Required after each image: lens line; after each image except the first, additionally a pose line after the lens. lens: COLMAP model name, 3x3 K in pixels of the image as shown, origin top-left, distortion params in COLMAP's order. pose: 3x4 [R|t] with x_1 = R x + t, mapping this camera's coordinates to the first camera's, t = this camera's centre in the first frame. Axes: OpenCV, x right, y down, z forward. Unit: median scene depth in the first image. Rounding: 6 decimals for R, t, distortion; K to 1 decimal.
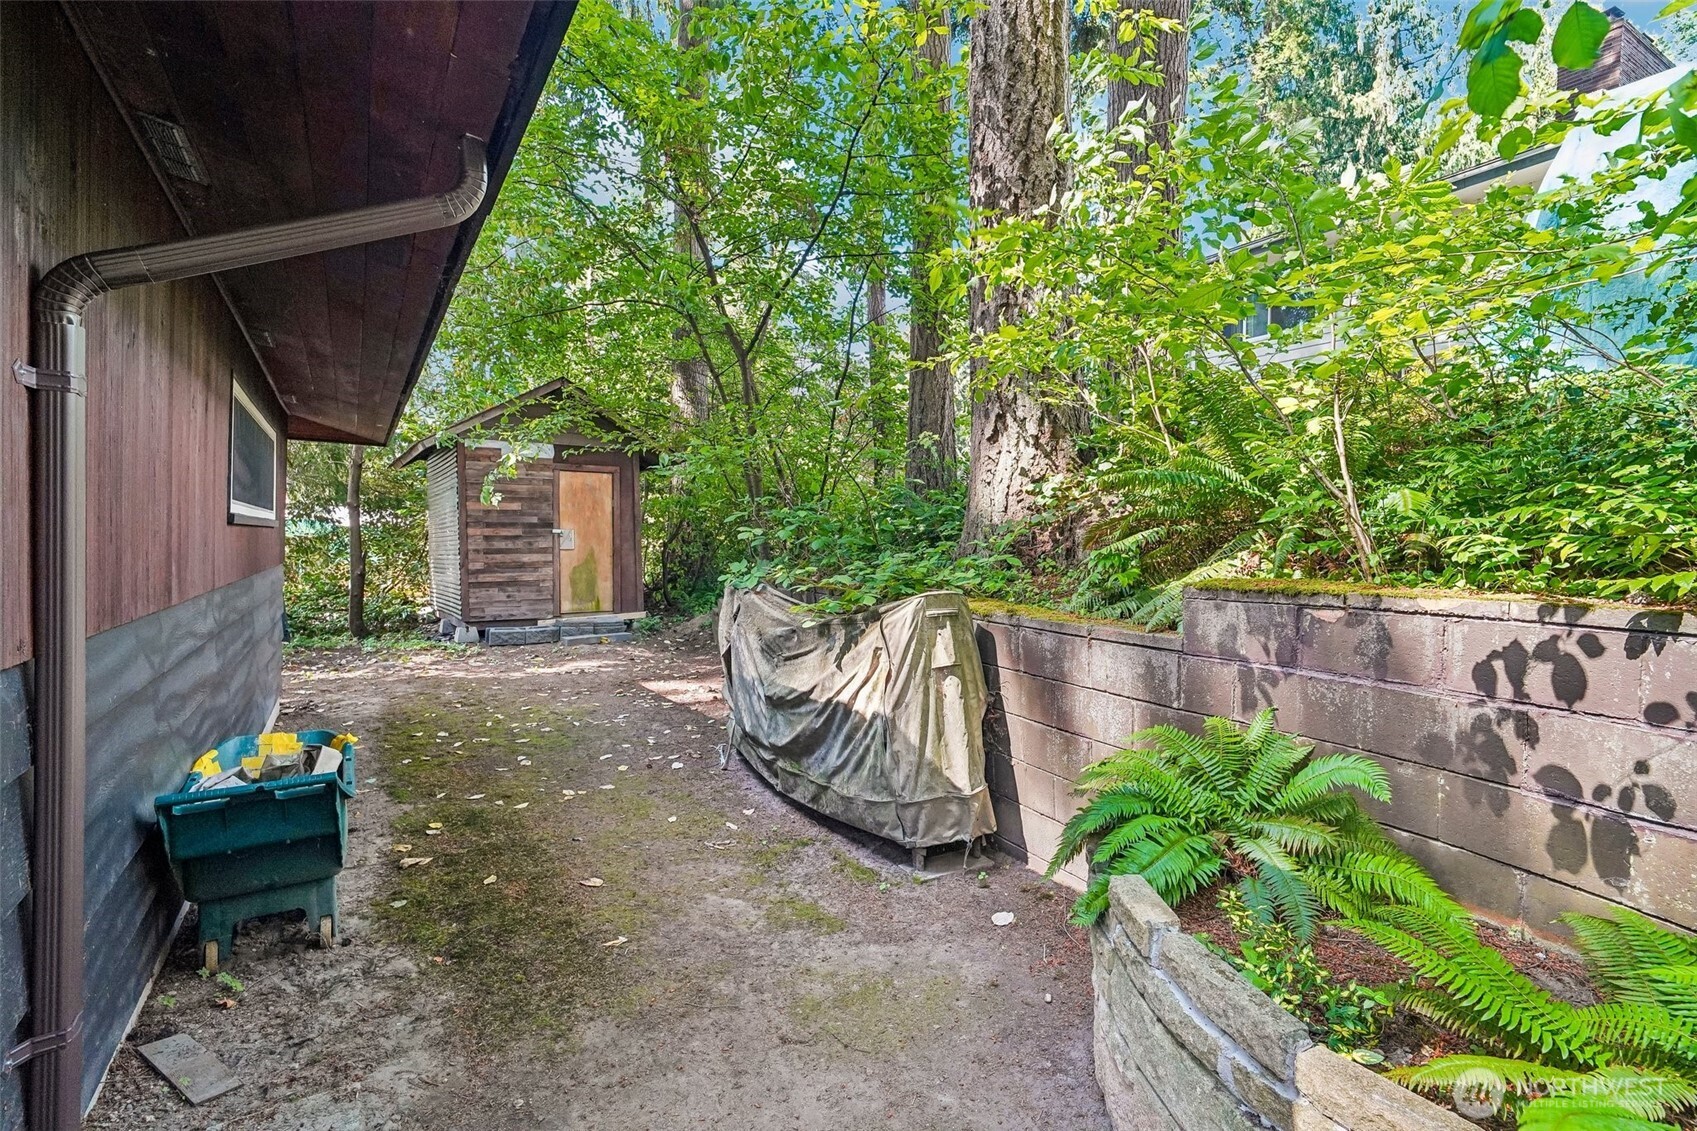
lens RADIAL K [[806.8, 0, 853.1], [0, 806.8, 555.4], [0, 0, 1]] dist [-0.002272, 0.000148]
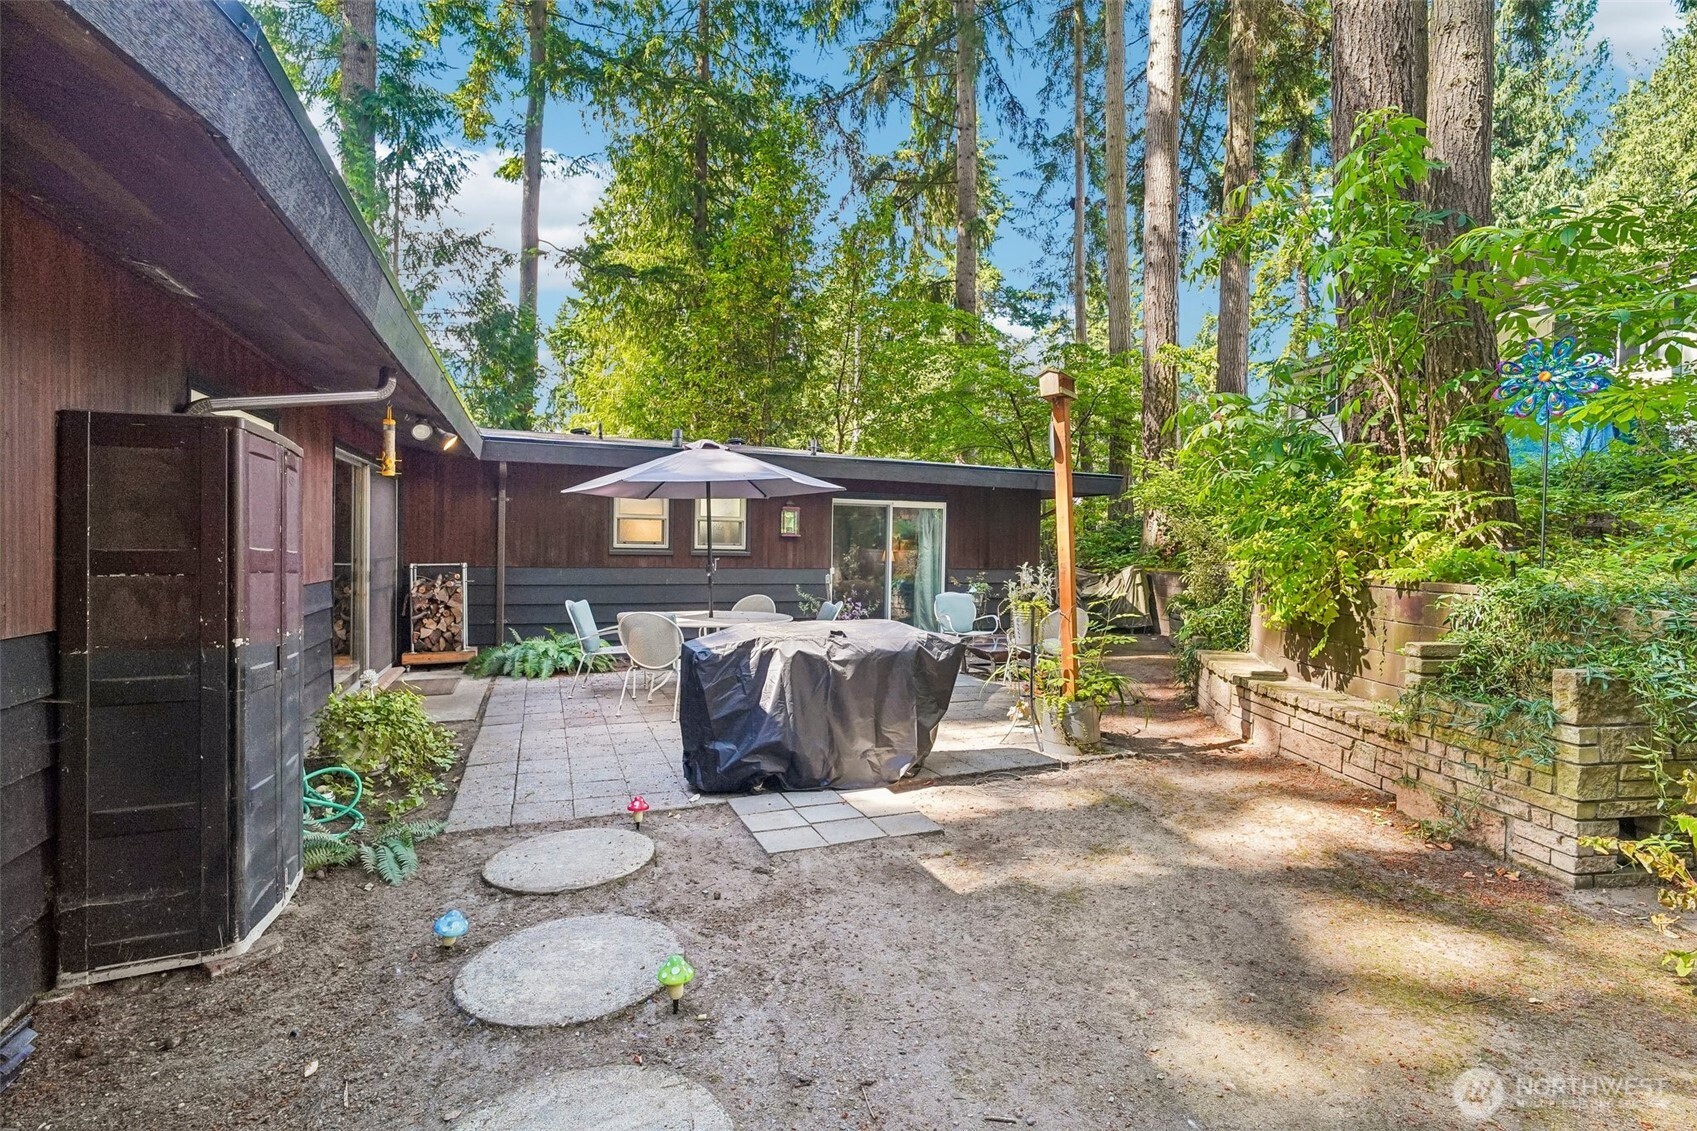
lens RADIAL K [[806.8, 0, 853.1], [0, 806.8, 555.4], [0, 0, 1]] dist [-0.002272, 0.000148]
pose [[0.983855, -0.001173, -0.178962, -0.514143], [0.000743, 0.999997, -0.002472, 0.007186], [0.178964, 0.002299, 0.983853, -2.910274]]
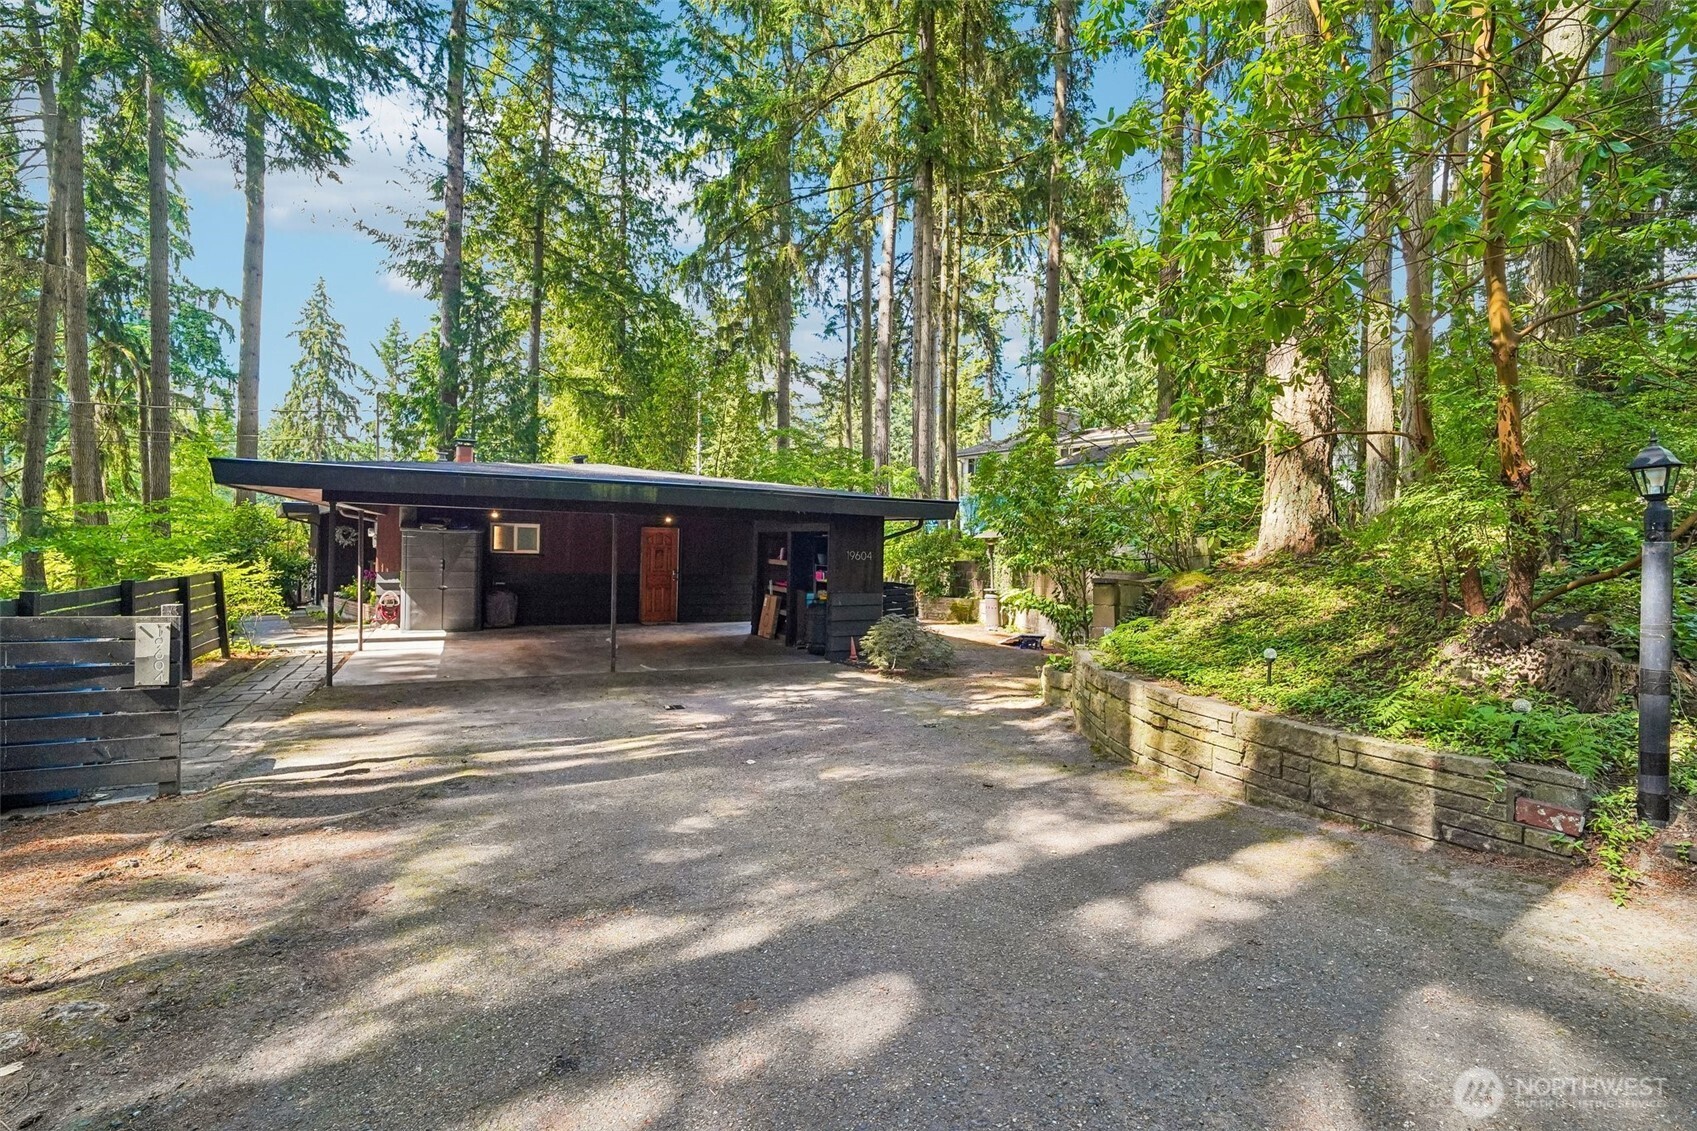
lens RADIAL K [[806.8, 0, 853.1], [0, 806.8, 555.4], [0, 0, 1]] dist [-0.002272, 0.000148]
pose [[0.995944, 0.005561, 0.089798, -0.793381], [-0.005243, 0.999979, -0.003778, 0.013876], [-0.089817, 0.003292, 0.995953, -6.977557]]
